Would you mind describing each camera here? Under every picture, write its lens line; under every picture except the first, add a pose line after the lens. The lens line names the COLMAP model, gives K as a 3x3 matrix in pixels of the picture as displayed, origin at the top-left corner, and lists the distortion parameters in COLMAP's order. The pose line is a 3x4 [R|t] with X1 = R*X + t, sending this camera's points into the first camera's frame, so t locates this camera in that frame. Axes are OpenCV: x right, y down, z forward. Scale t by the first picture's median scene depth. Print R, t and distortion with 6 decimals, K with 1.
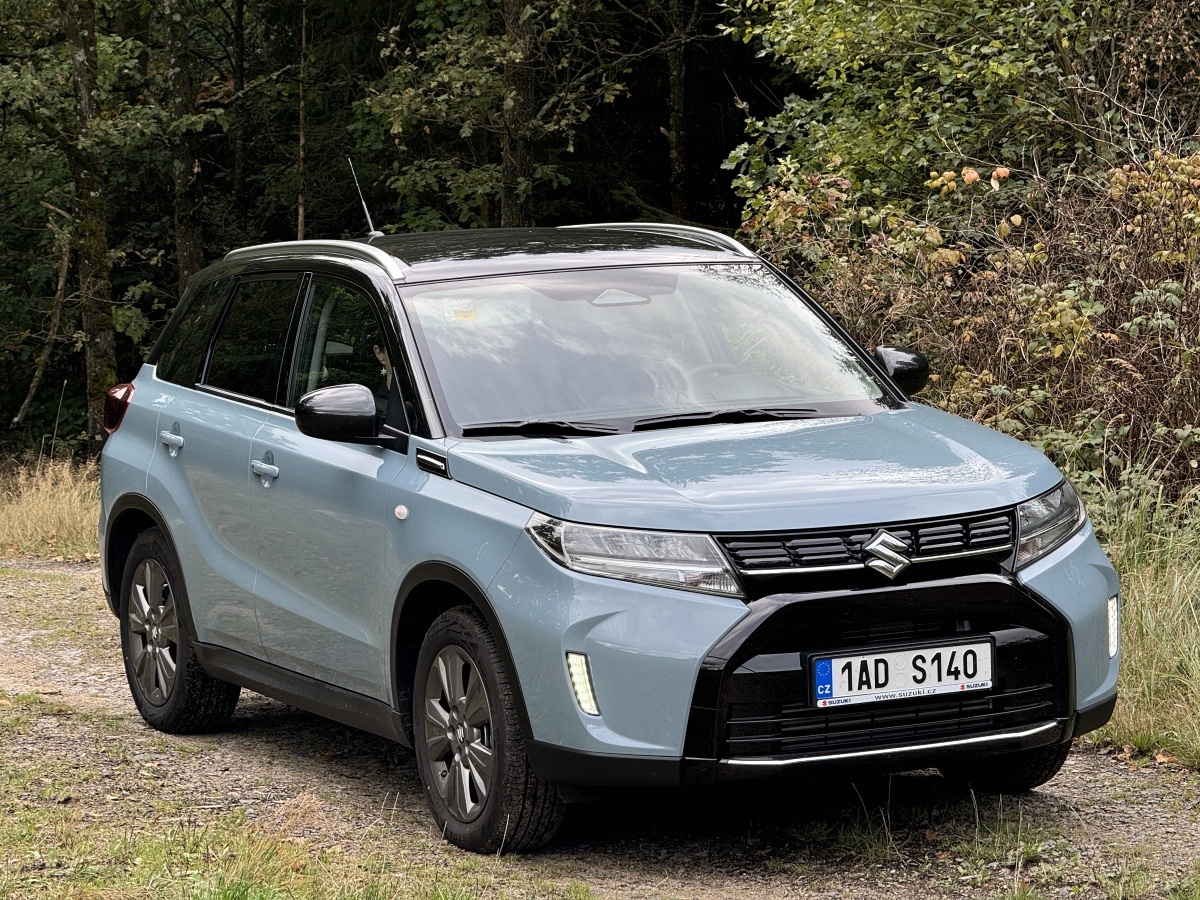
lens RADIAL K [[4230.8, 0, 600.0], [0, 4230.8, 450.0], [0, 0, 1]] dist [0.214664, 1.452849]
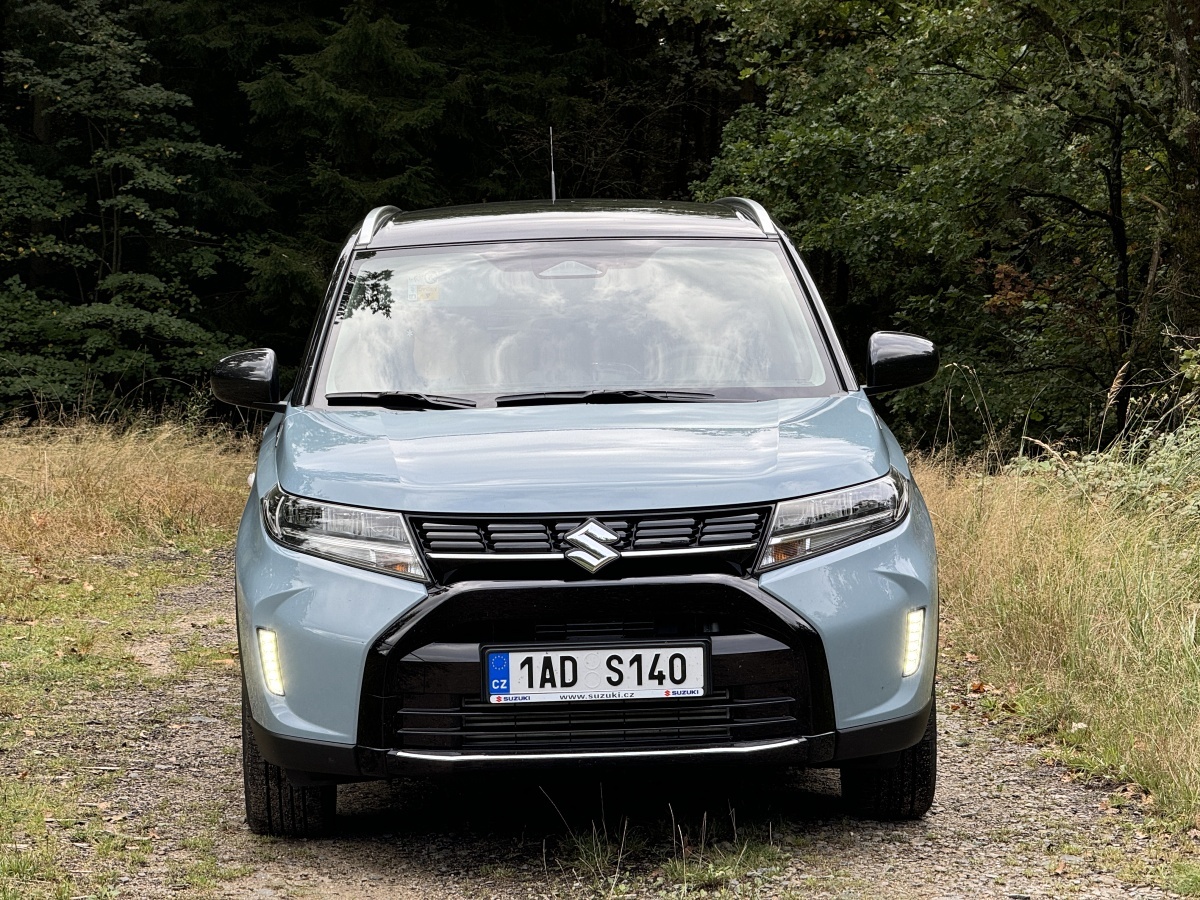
lens RADIAL K [[4230.8, 0, 600.0], [0, 4230.8, 450.0], [0, 0, 1]] dist [0.214664, 1.452849]
pose [[0.919198, 0.046945, -0.390987, 0.433826], [-0.047485, 0.998838, 0.008294, -0.004244], [0.390922, 0.010942, 0.920359, 0.141787]]
